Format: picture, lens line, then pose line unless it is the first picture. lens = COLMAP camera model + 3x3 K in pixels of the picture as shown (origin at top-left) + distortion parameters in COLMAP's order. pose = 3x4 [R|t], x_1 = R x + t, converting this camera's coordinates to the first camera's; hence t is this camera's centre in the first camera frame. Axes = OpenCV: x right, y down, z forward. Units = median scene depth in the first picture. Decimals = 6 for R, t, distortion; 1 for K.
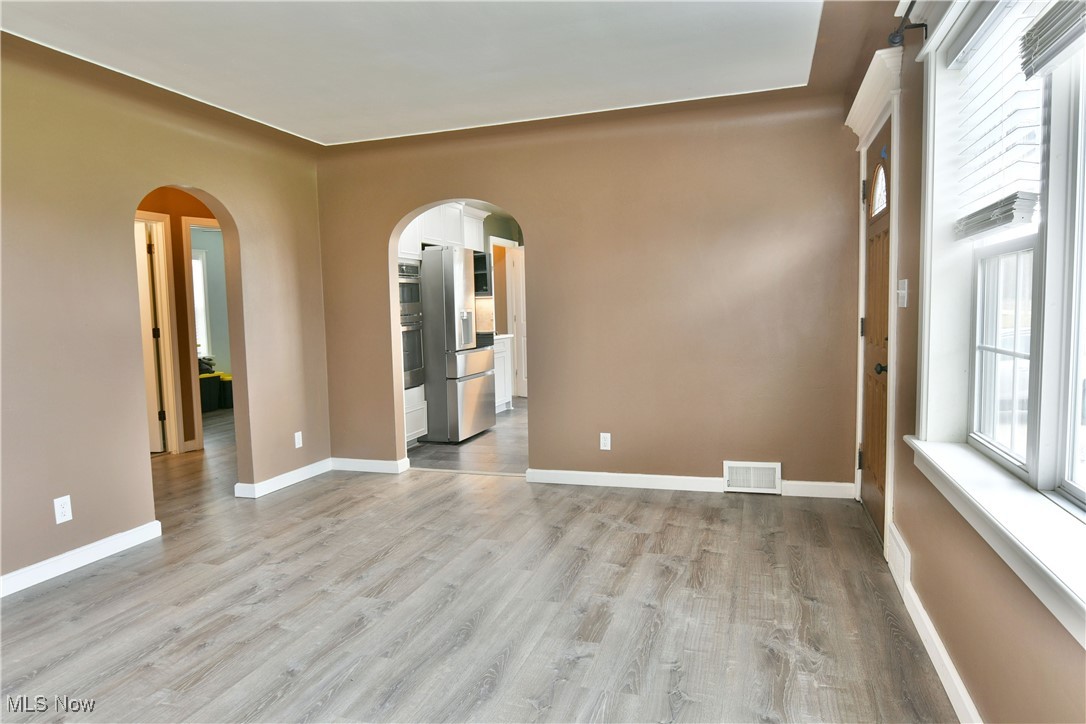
lens RADIAL K [[681.6, 0, 544.9], [0, 681.6, 363.6], [0, 0, 1]] dist [-0.005274, -0.002994]
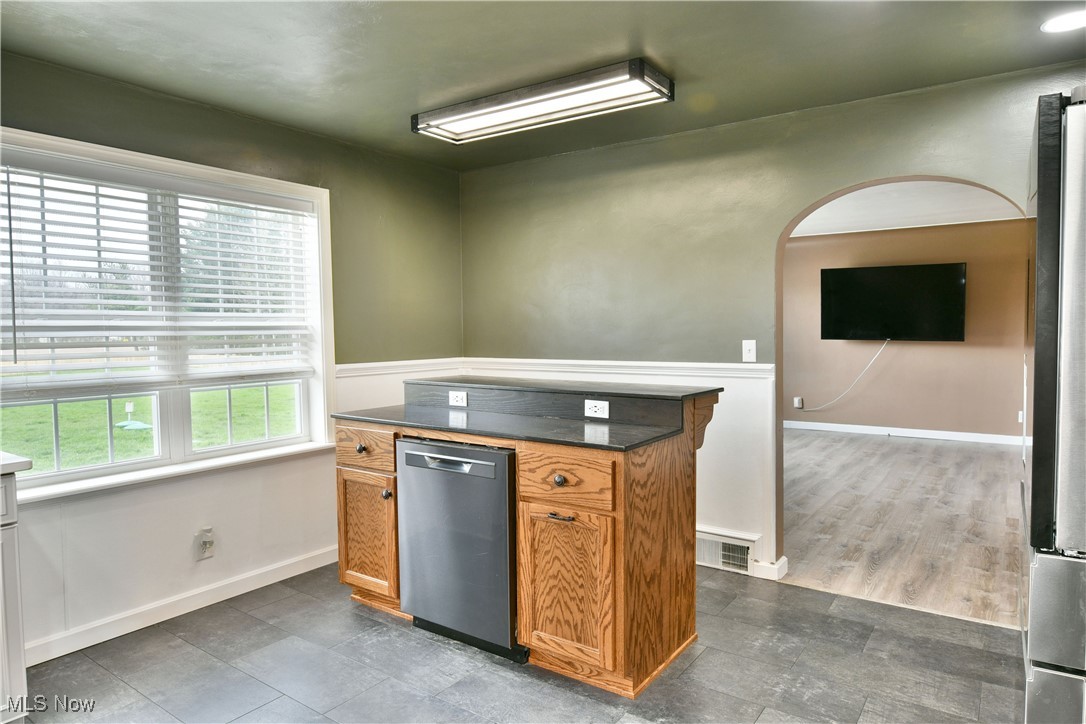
lens RADIAL K [[681.6, 0, 541.9], [0, 681.6, 362.6], [0, 0, 1]] dist [-0.005274, -0.002994]
pose [[-0.956163, 0.025062, 0.291762, 0.011637], [0.062480, 0.990848, 0.119650, -0.249242], [-0.286093, 0.132634, -0.948978, 2.652578]]
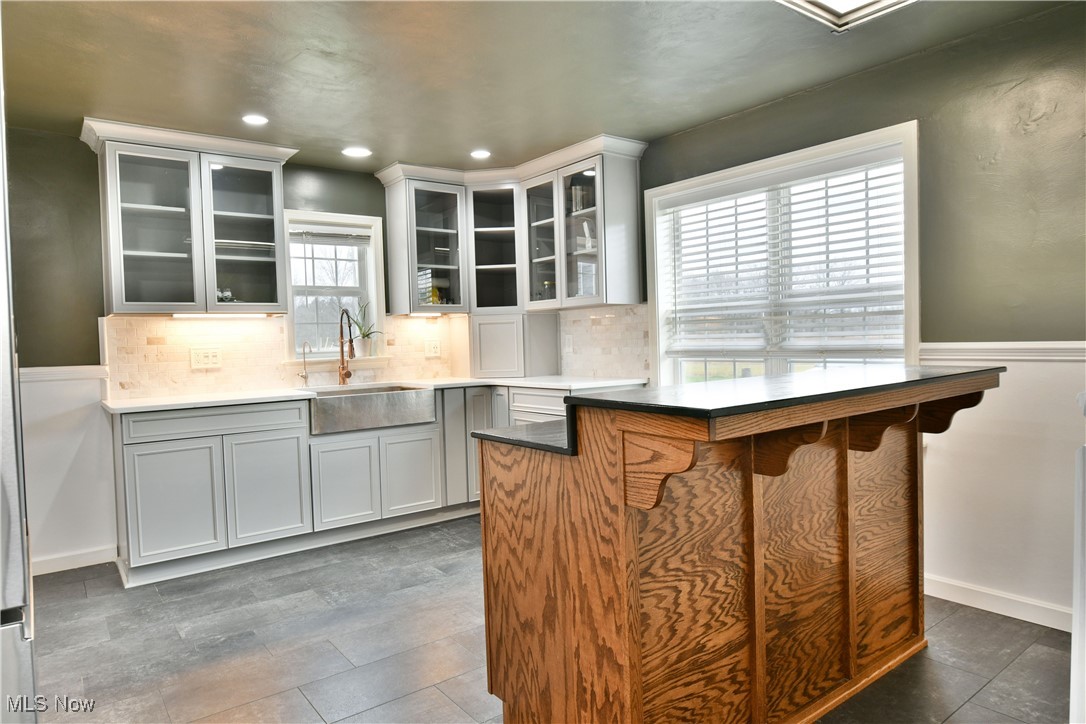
lens RADIAL K [[667.6, 0, 545.8], [0, 667.6, 357.2], [0, 0, 1]] dist [-0.014515, -0.000197]
pose [[0.567478, -0.015646, 0.823240, -0.333221], [0.085847, 0.995495, -0.040257, -0.113505], [-0.818901, 0.093517, 0.566264, 1.567712]]
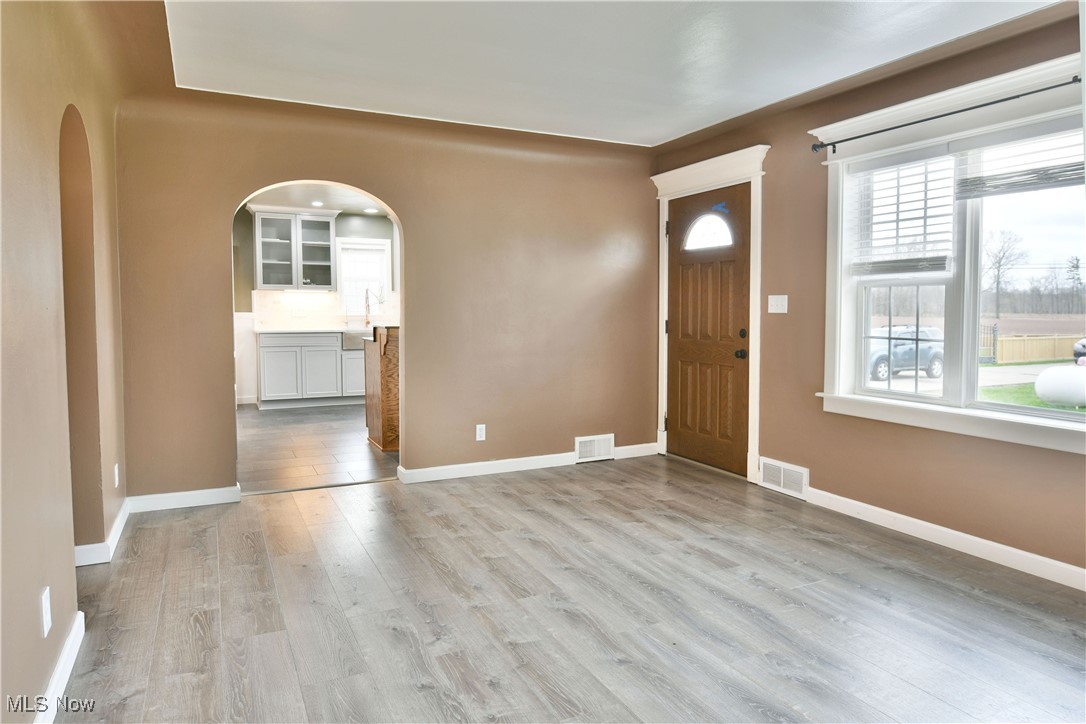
lens RADIAL K [[667.6, 0, 538.3], [0, 667.6, 360.7], [0, 0, 1]] dist [-0.014515, -0.000197]
pose [[0.713240, -0.025101, 0.700471, -0.832131], [0.032690, 0.999462, 0.002530, 0.002018], [-0.700158, 0.021094, 0.713677, 0.273334]]
